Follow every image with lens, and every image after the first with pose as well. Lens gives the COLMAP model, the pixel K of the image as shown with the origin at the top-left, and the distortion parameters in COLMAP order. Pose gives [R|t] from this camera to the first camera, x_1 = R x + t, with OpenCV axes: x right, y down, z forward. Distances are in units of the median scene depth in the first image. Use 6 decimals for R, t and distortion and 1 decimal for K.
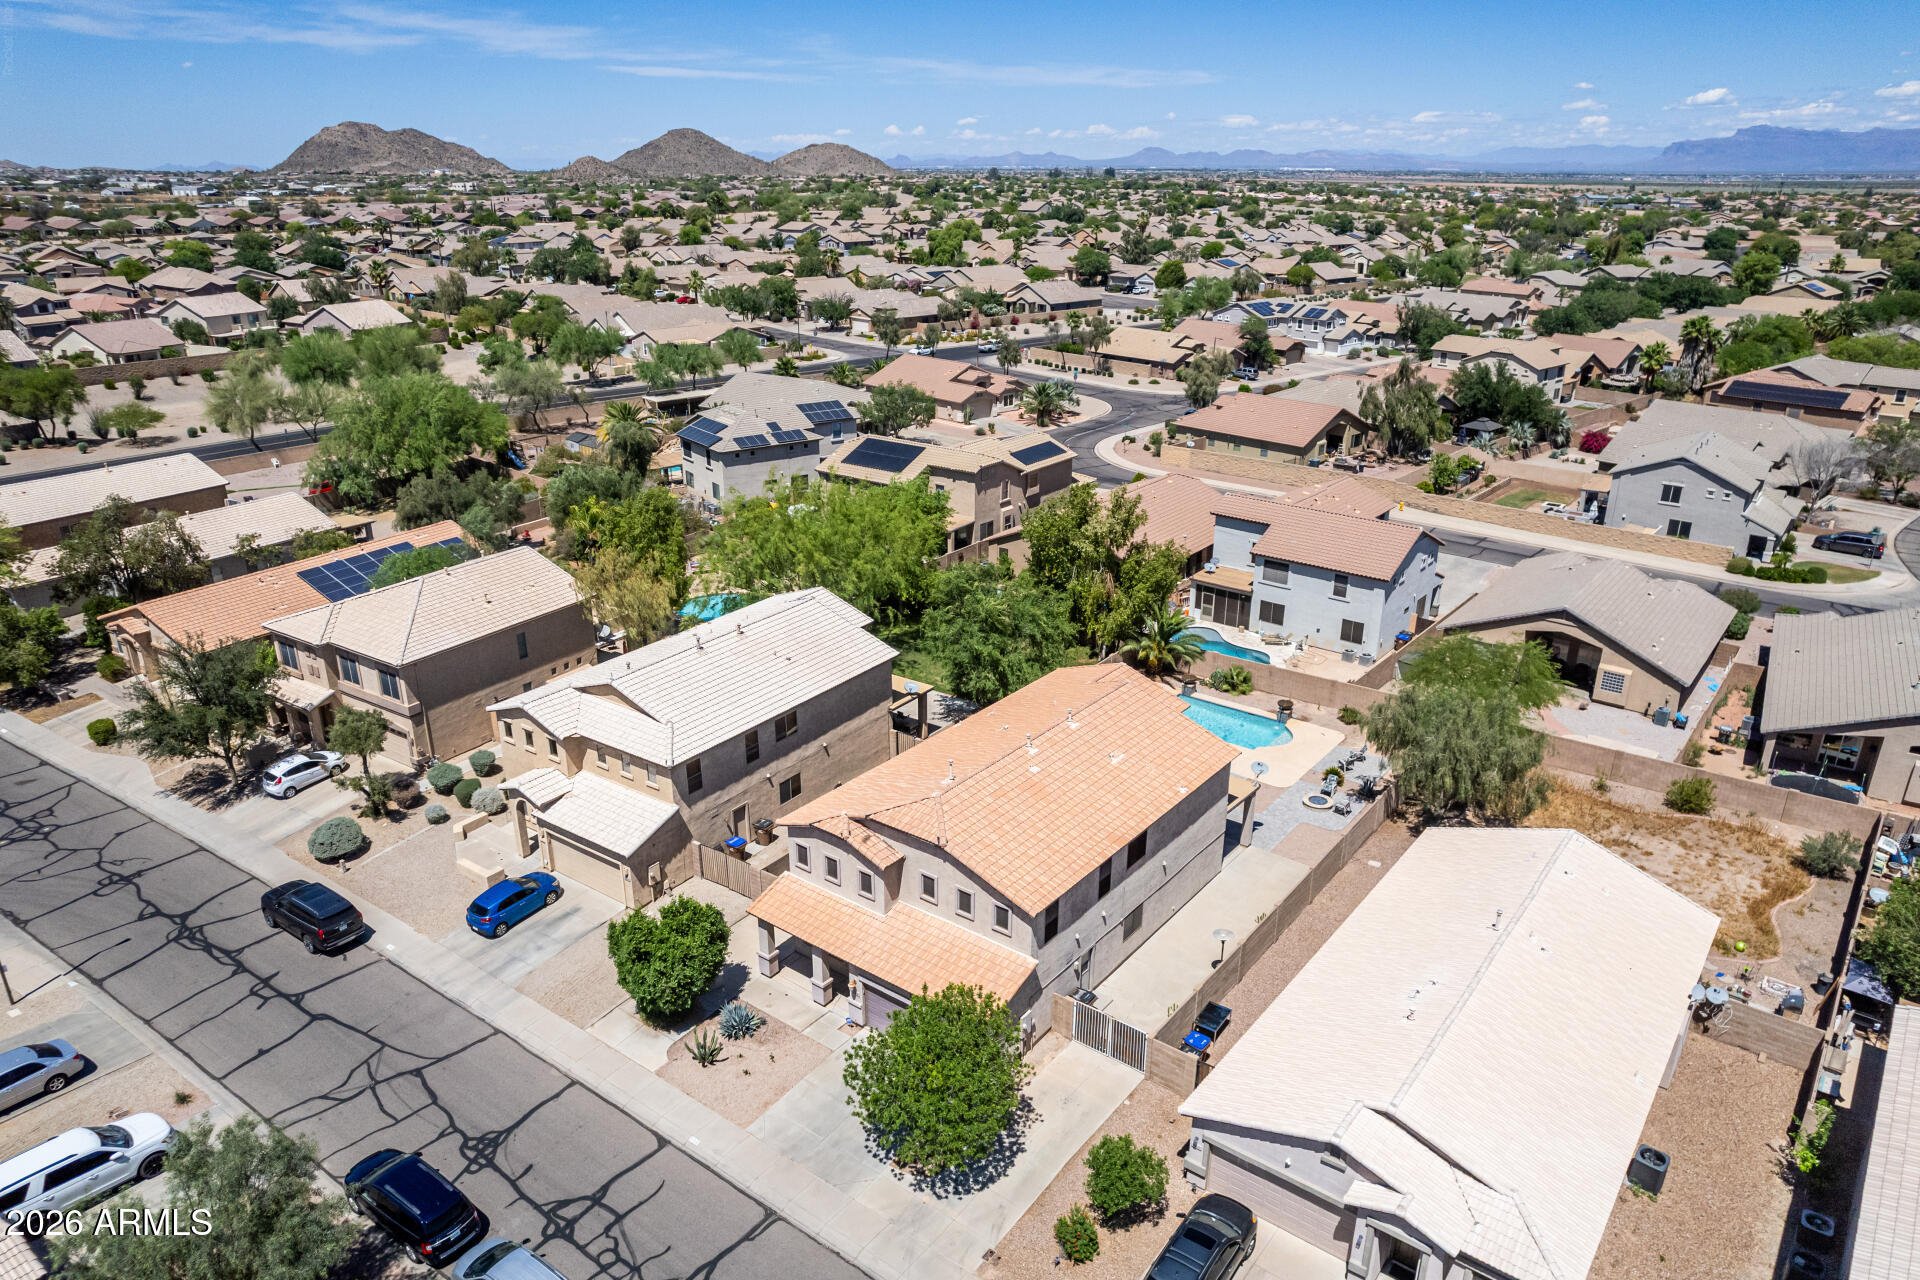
lens RADIAL K [[1261.2, 0, 964.3], [0, 1261.2, 646.6], [0, 0, 1]] dist [-0.073255, 0.063892]
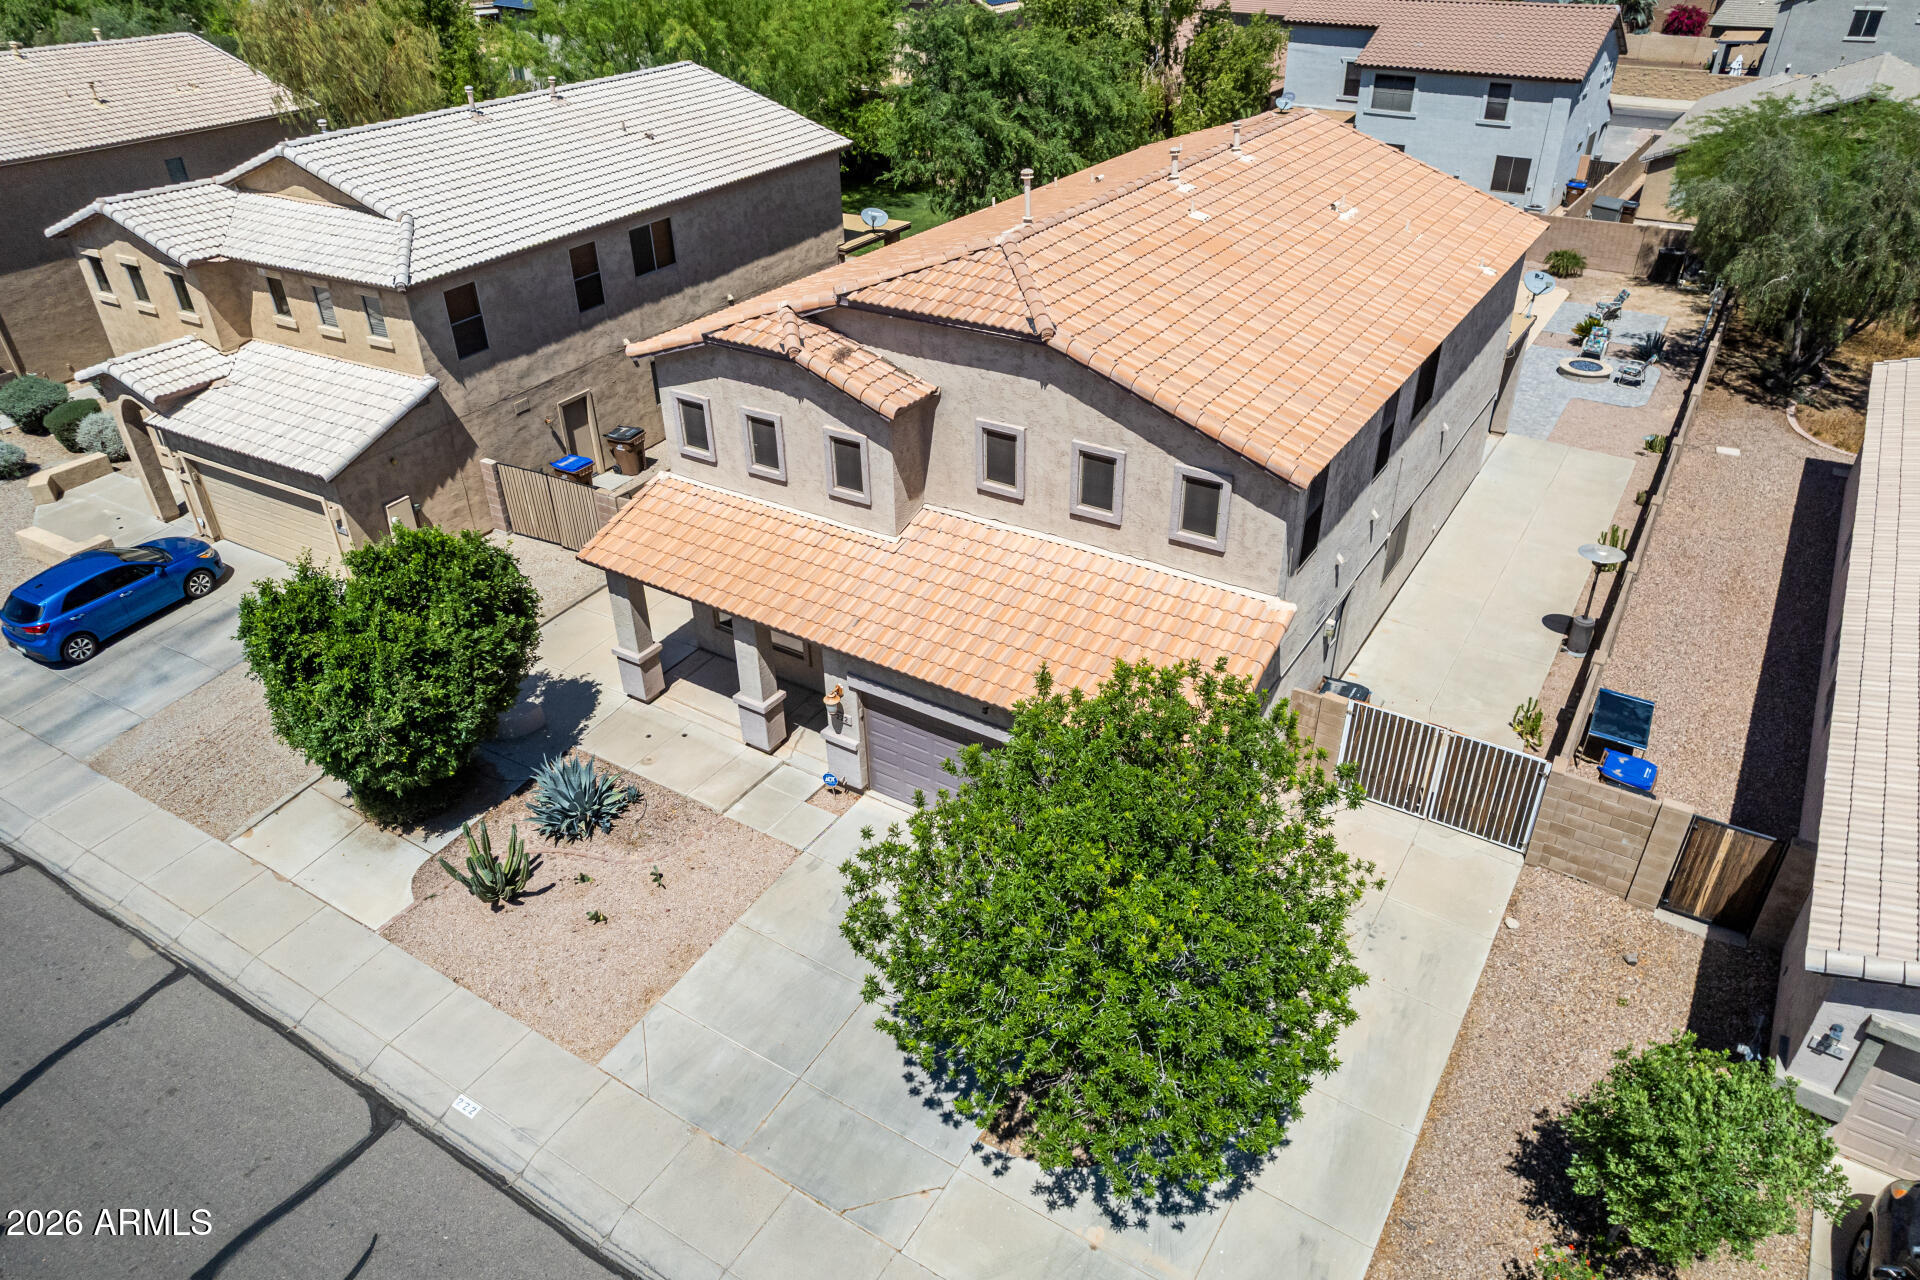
lens RADIAL K [[1261.2, 0, 964.3], [0, 1261.2, 646.6], [0, 0, 1]] dist [-0.073255, 0.063892]
pose [[0.996263, -0.058957, 0.063122, -0.051745], [0.045914, 0.980490, 0.191130, 0.125827], [-0.073159, -0.187518, 0.979533, 0.423690]]
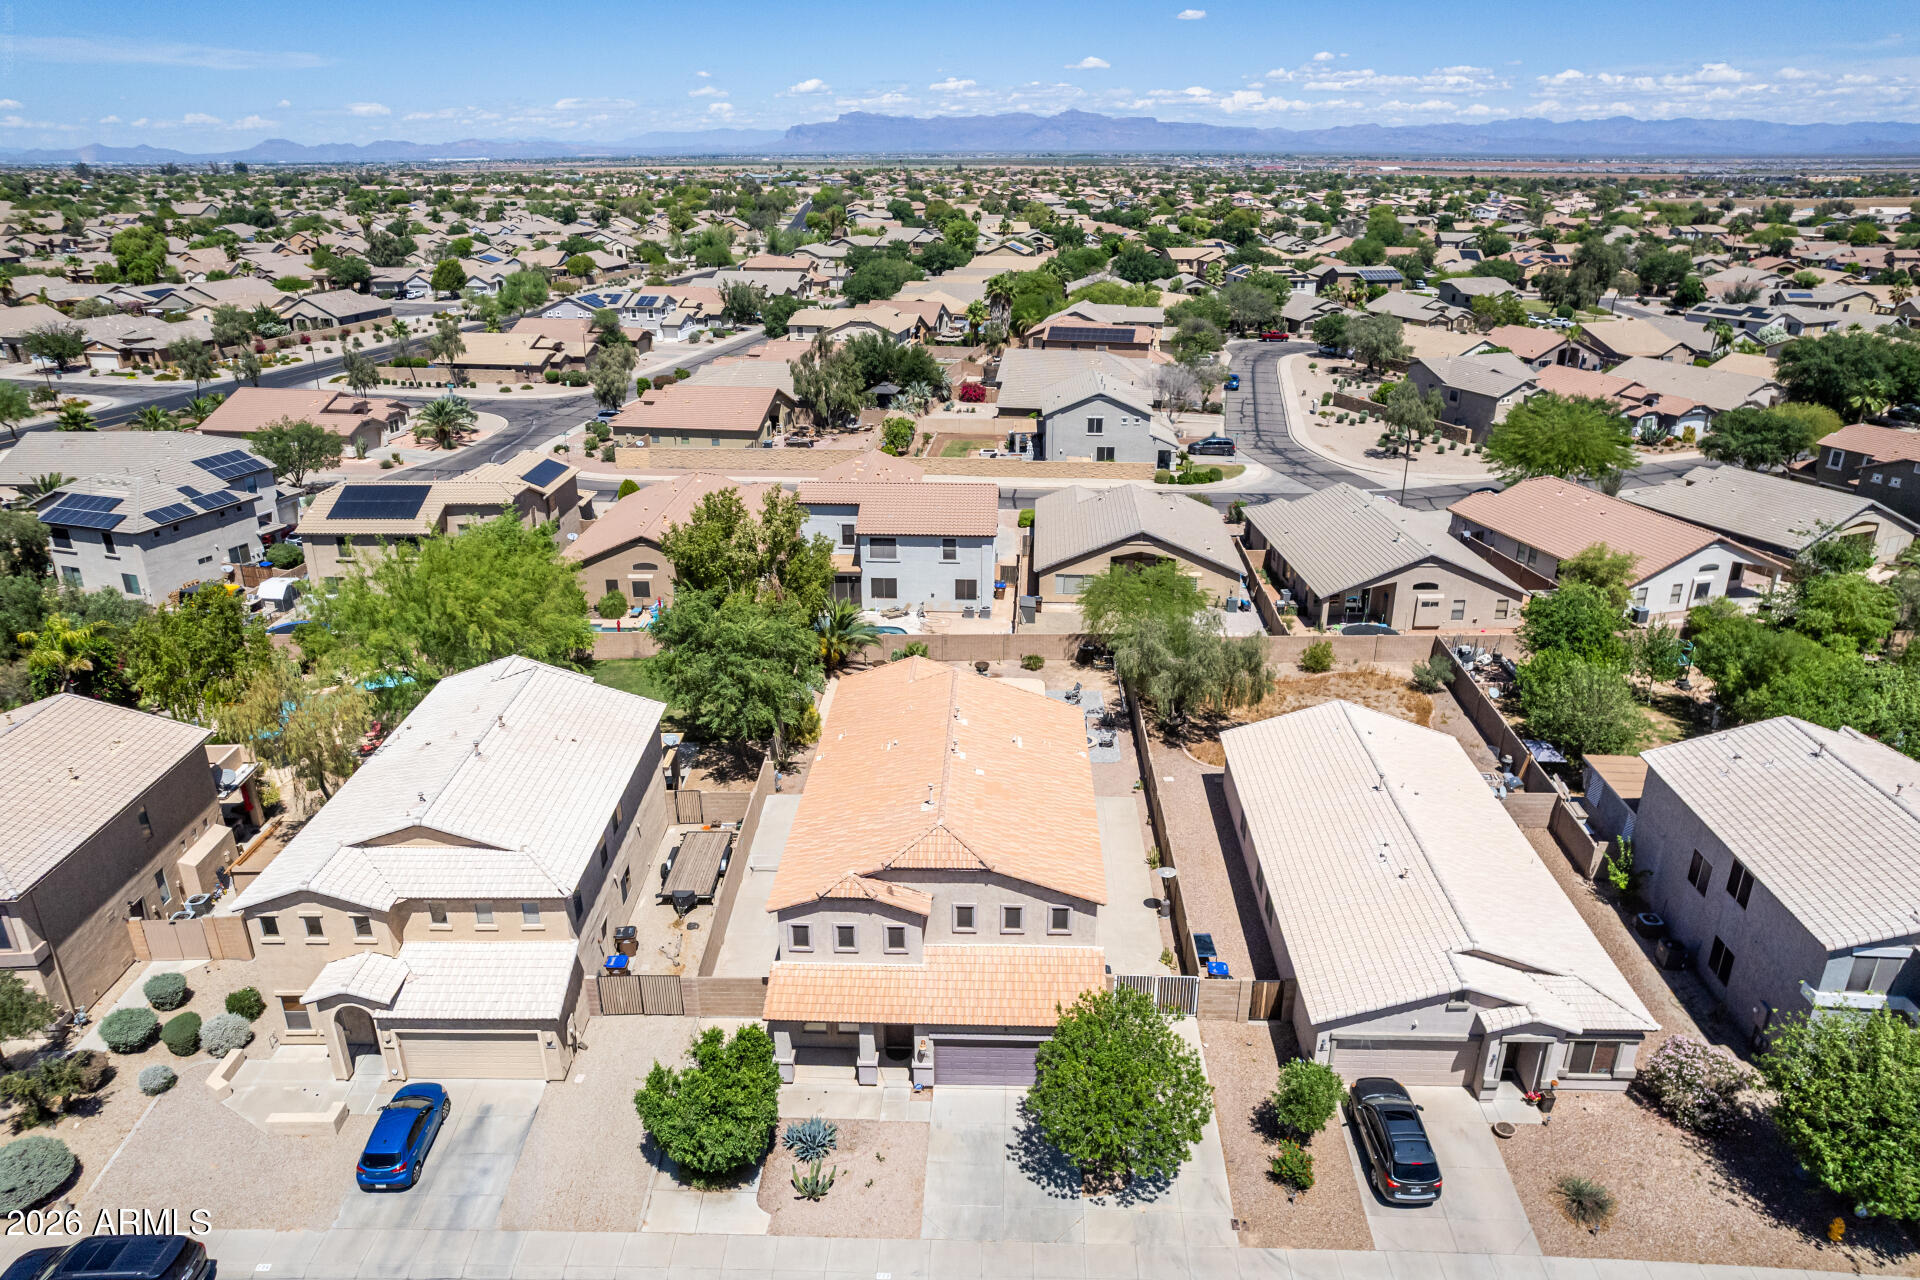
lens RADIAL K [[1261.2, 0, 964.3], [0, 1261.2, 646.6], [0, 0, 1]] dist [-0.073255, 0.063892]
pose [[0.813972, -0.219032, 0.538029, -0.360812], [0.214294, 0.974086, 0.072351, -0.055455], [-0.539933, 0.056404, 0.839816, 0.143329]]
